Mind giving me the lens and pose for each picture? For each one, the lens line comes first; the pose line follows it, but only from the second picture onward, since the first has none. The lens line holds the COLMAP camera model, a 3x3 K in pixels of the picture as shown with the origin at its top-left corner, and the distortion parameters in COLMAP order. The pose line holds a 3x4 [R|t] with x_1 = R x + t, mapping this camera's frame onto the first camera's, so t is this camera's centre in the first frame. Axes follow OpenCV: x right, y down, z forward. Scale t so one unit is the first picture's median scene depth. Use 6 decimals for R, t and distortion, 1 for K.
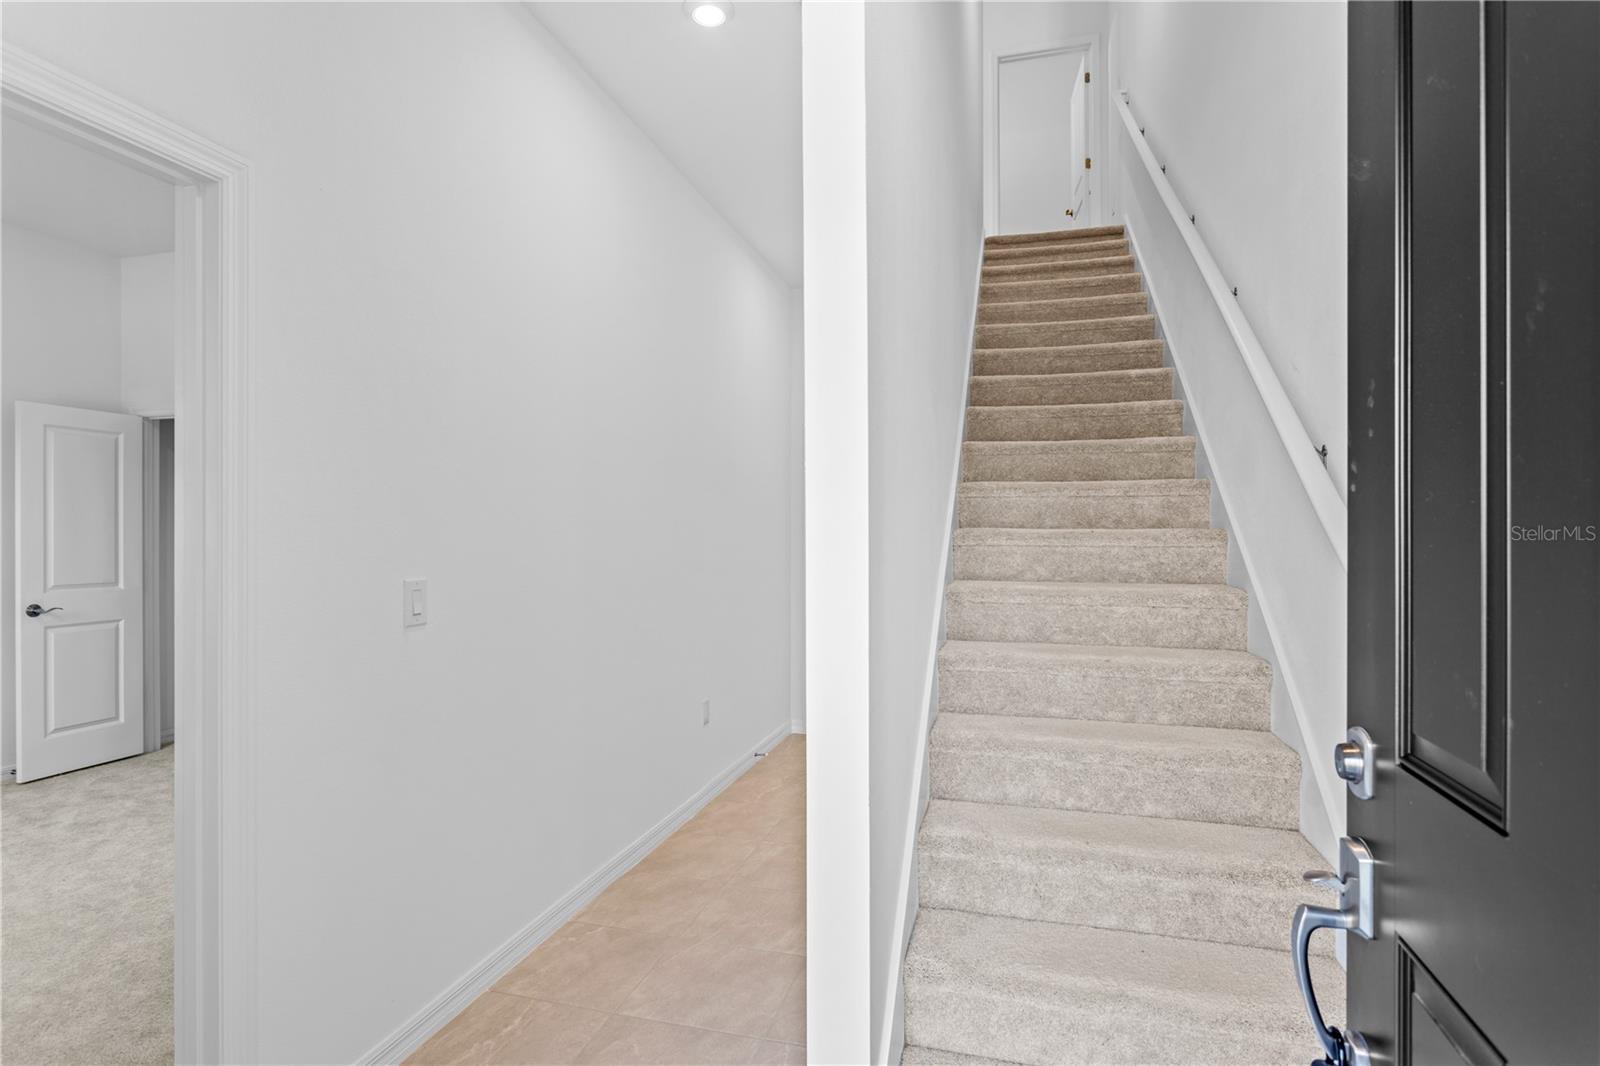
lens RADIAL K [[801.8, 0, 808.7], [0, 801.8, 532.7], [0, 0, 1]] dist [-0.015870, 0.006472]
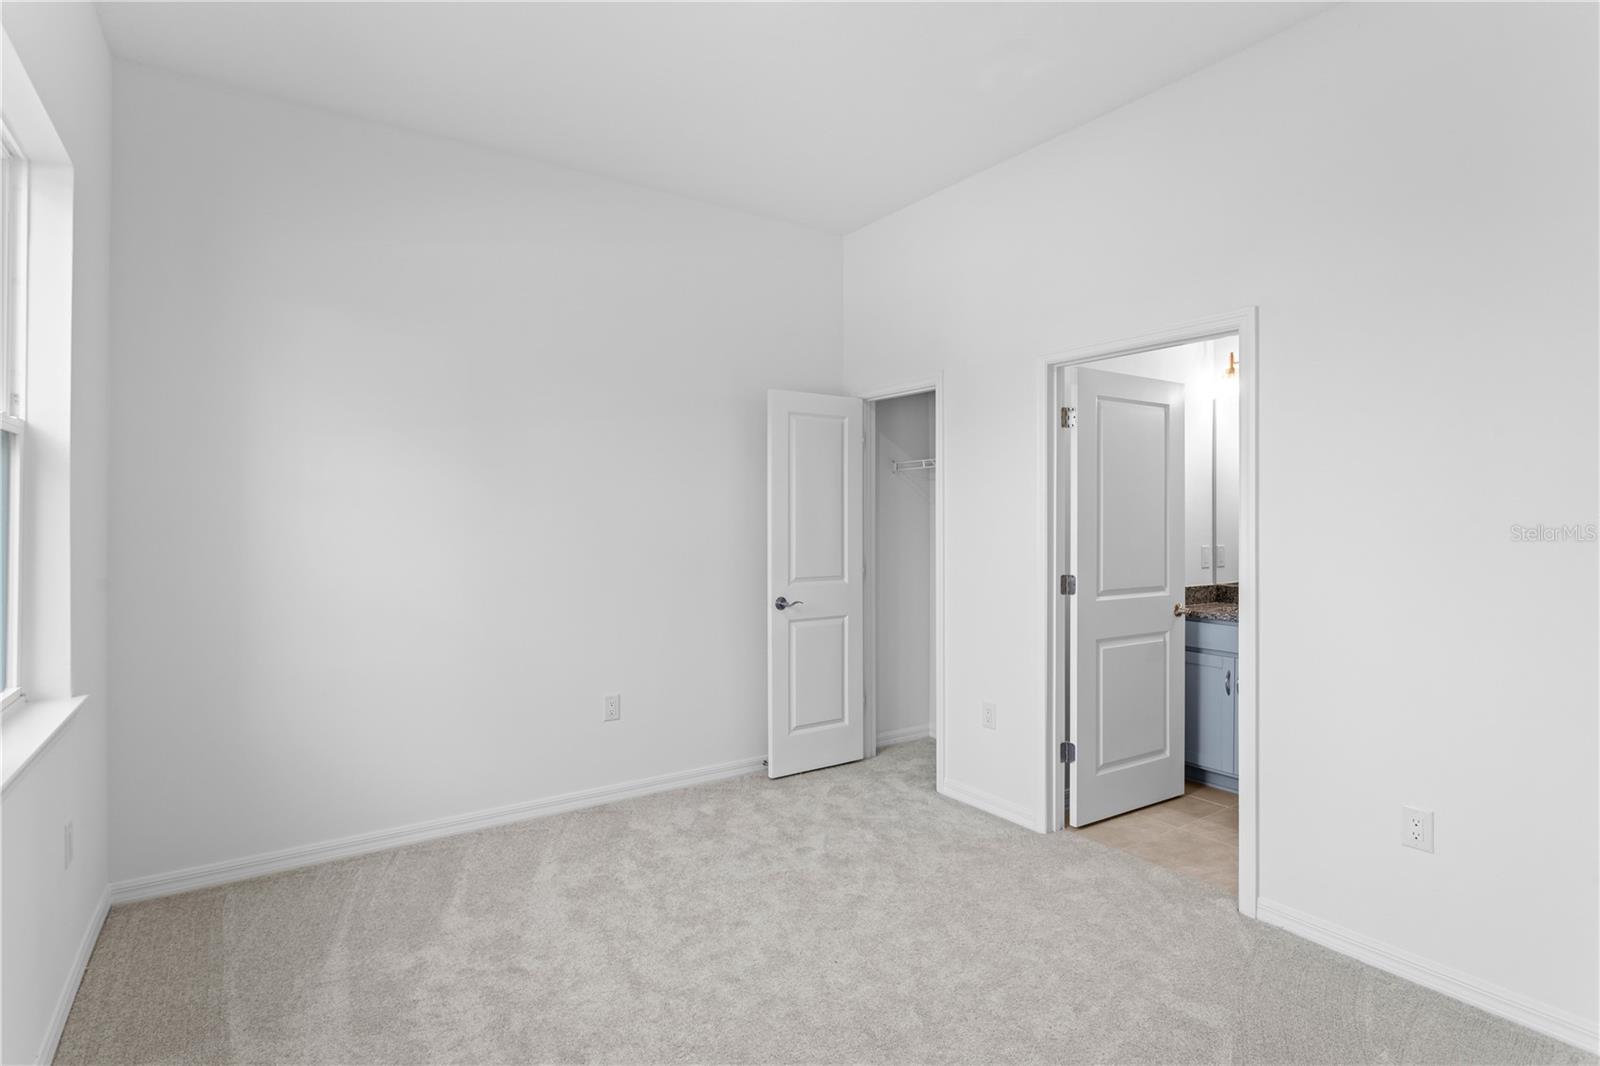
lens RADIAL K [[801.8, 0, 797.2], [0, 801.8, 525.0], [0, 0, 1]] dist [-0.015870, 0.006472]
pose [[0.762759, 0.004872, -0.646665, -0.329697], [0.001249, 0.999959, 0.009007, -0.007020], [0.646682, -0.007678, 0.762721, 0.267531]]
